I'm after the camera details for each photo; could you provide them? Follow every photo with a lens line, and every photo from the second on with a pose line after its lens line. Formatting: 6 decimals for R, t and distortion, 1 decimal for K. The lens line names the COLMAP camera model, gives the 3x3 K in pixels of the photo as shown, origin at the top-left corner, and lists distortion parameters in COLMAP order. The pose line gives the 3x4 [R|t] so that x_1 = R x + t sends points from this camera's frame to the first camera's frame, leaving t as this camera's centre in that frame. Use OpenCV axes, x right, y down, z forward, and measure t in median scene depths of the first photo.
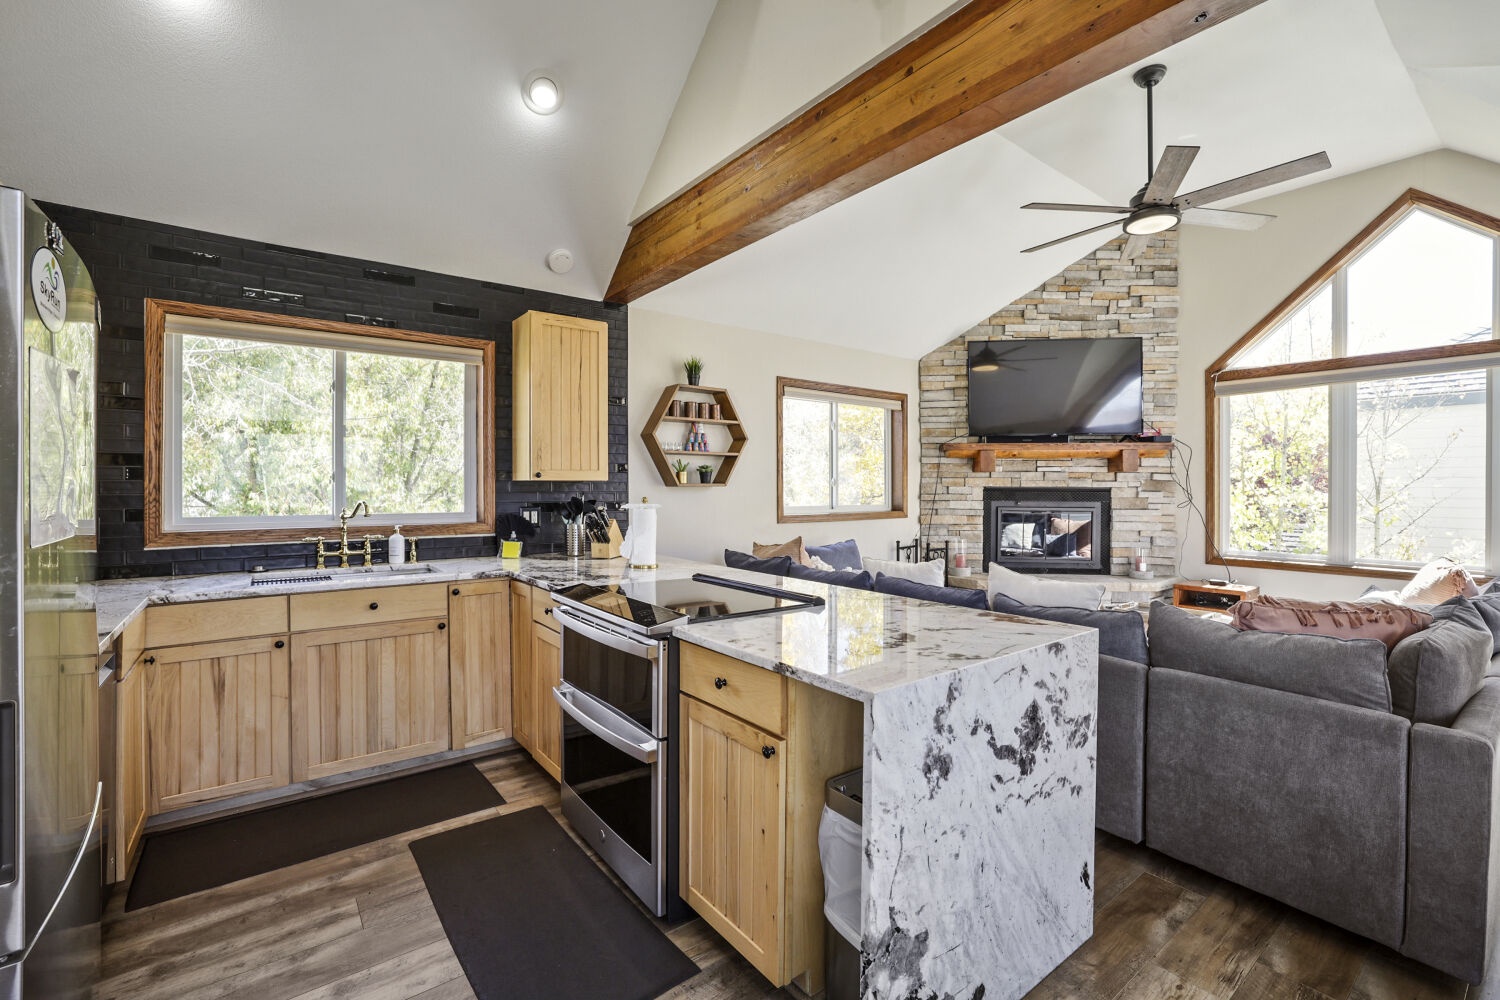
lens RADIAL K [[651.4, 0, 750.4], [0, 651.4, 490.8], [0, 0, 1]] dist [-0.027696, 0.009799]
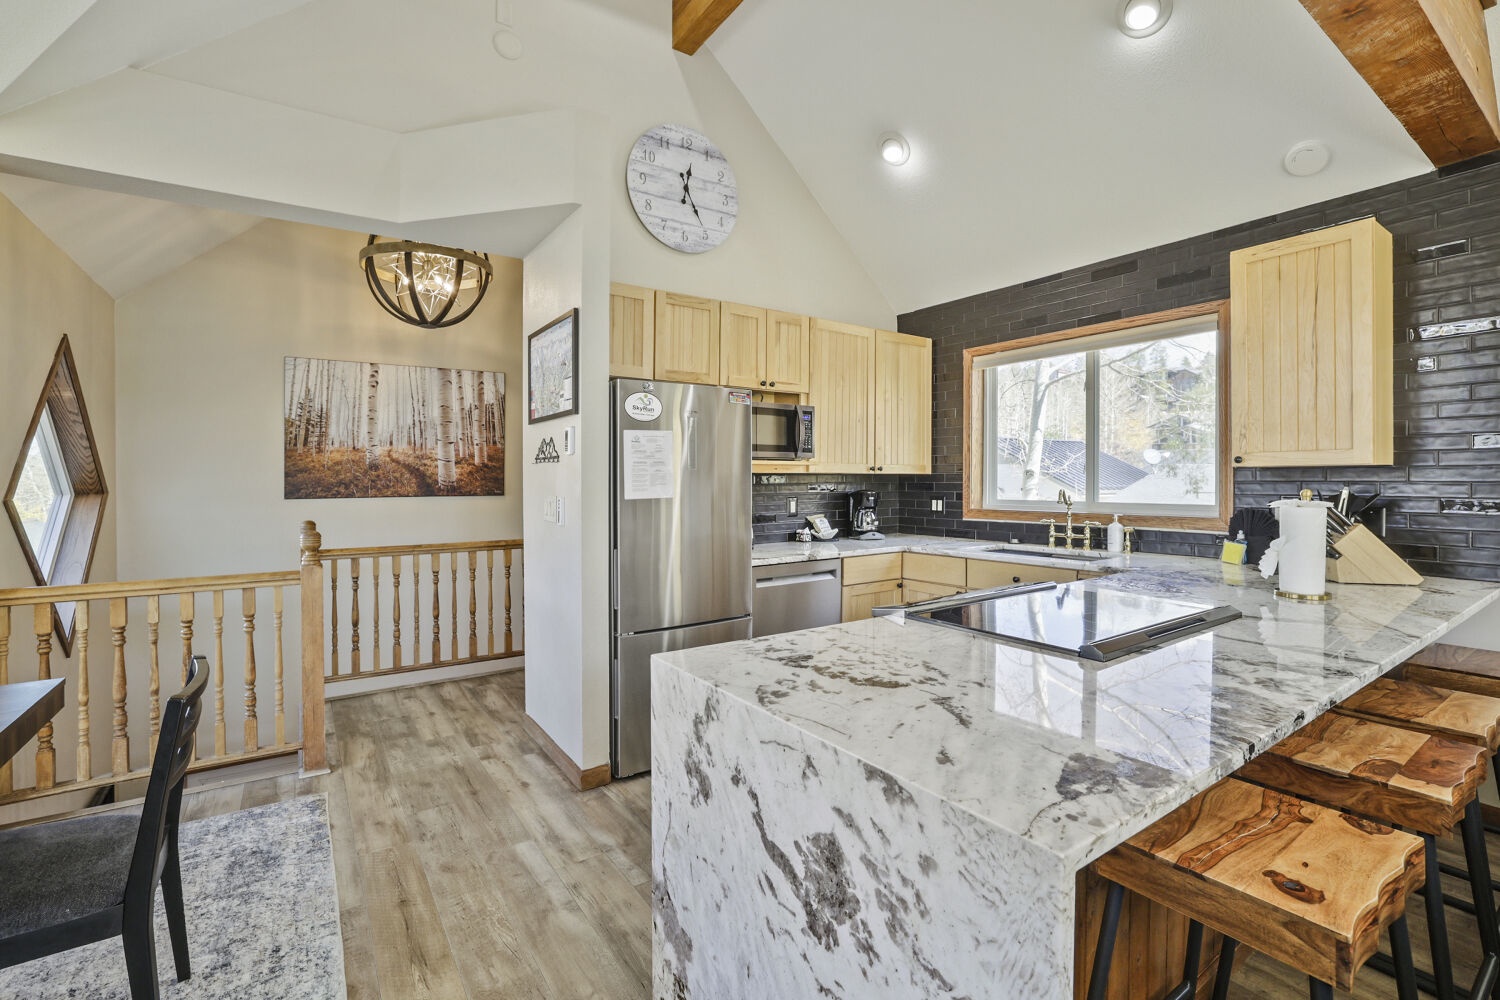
lens RADIAL K [[651.4, 0, 733.6], [0, 651.4, 491.5], [0, 0, 1]] dist [-0.027696, 0.009799]
pose [[-0.060224, 0.016532, -0.998048, 0.440491], [-0.002905, 0.999856, 0.016737, 0.002089], [0.998181, 0.003907, -0.060168, 0.406976]]
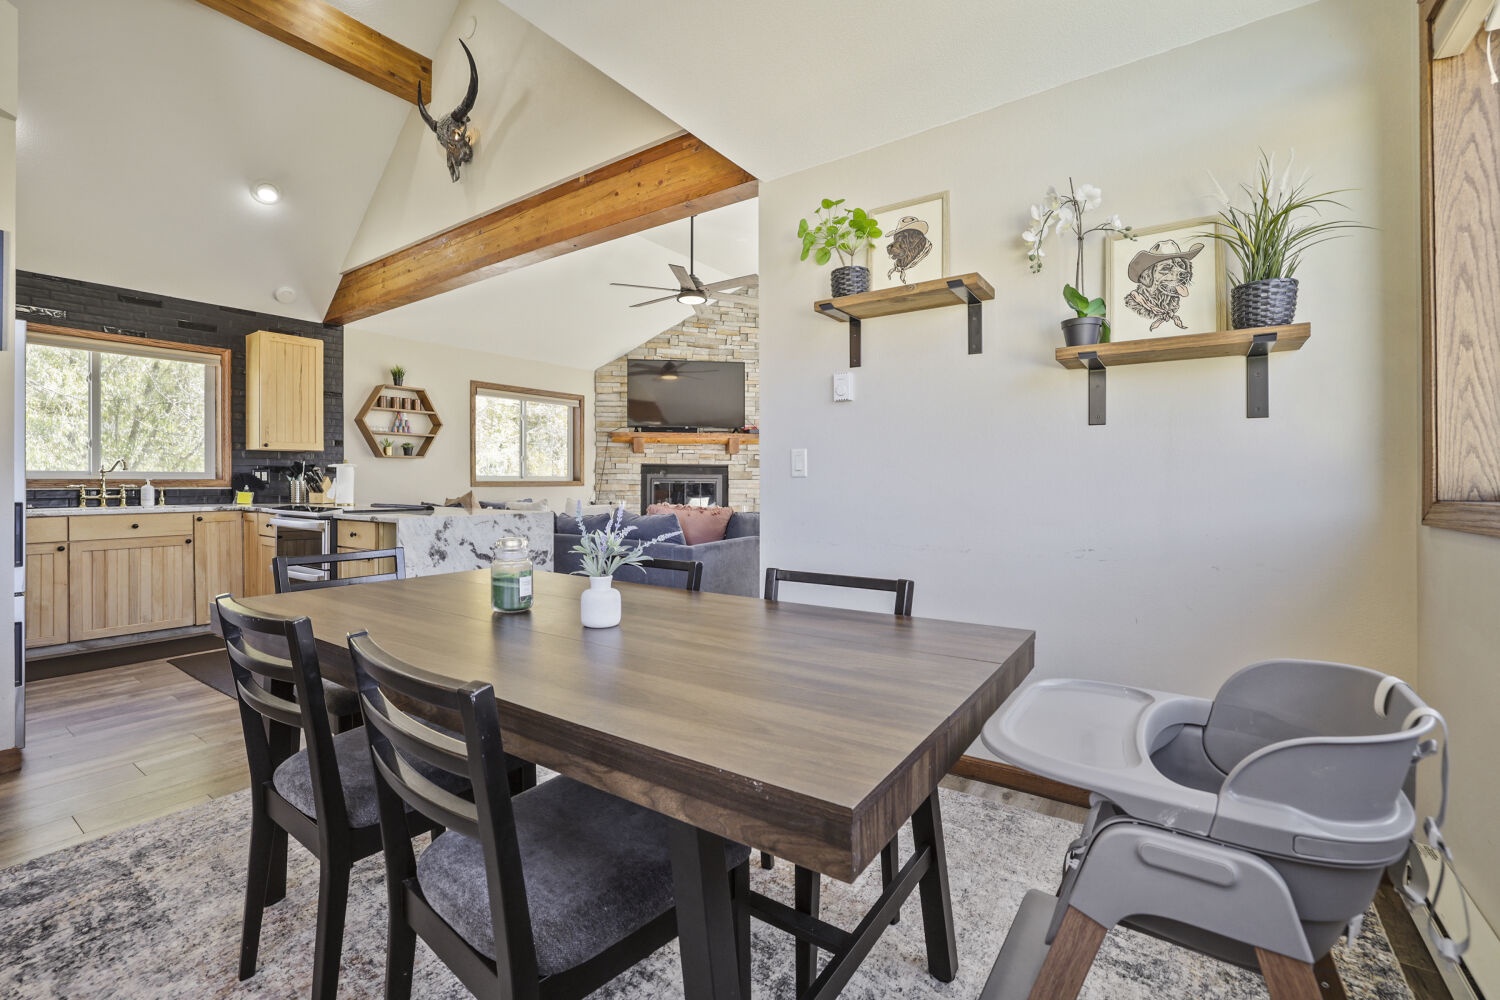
lens RADIAL K [[651.4, 0, 747.1], [0, 651.4, 482.6], [0, 0, 1]] dist [-0.027696, 0.009799]
pose [[0.956689, -0.001662, 0.291106, 0.256344], [0.002762, 0.999991, -0.003368, 0.061288], [-0.291098, 0.004026, 0.956685, -0.620773]]
